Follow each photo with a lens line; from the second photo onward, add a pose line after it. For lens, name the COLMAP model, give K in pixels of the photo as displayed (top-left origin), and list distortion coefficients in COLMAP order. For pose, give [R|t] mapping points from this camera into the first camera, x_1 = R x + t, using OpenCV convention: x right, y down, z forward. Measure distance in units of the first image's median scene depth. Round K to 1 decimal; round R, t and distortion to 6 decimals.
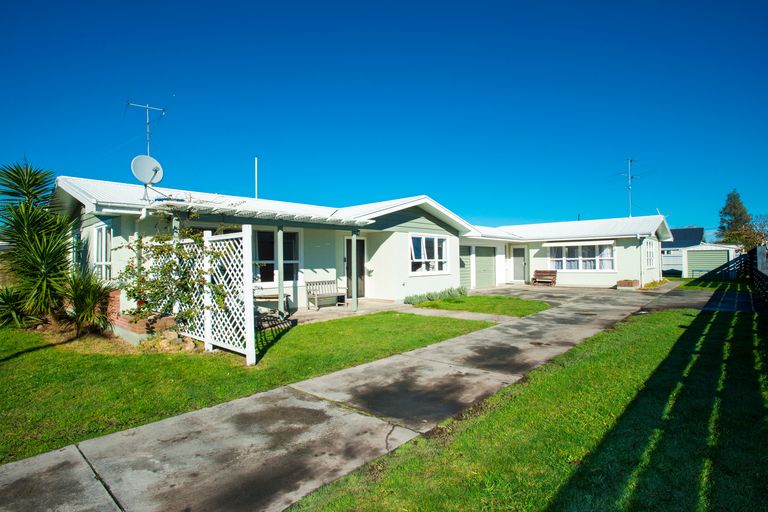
lens RADIAL K [[403.0, 0, 383.5], [0, 403.0, 254.2], [0, 0, 1]] dist [-0.040351, 0.004495]
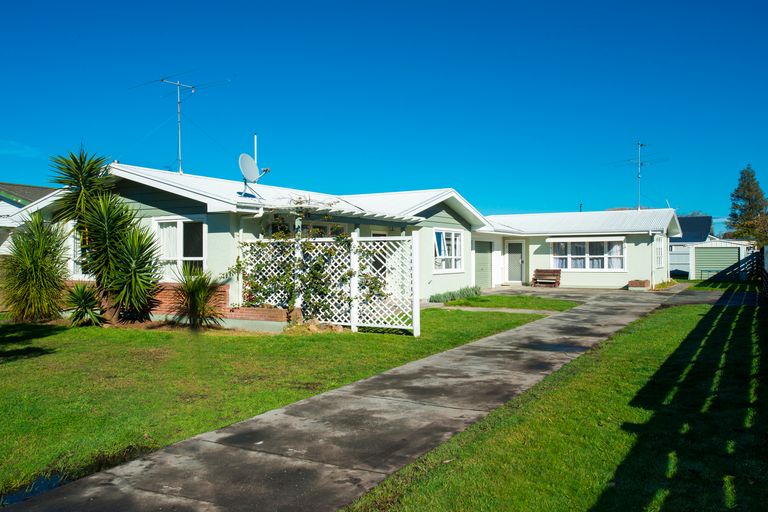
lens RADIAL K [[623.8, 0, 383.4], [0, 623.8, 256.4], [0, 0, 1]] dist [0.009287, -0.025788]
pose [[0.979631, 0.006929, 0.200687, -0.239025], [-0.010103, 0.999840, 0.014794, -0.004791], [-0.200553, -0.016520, 0.979544, -0.278449]]
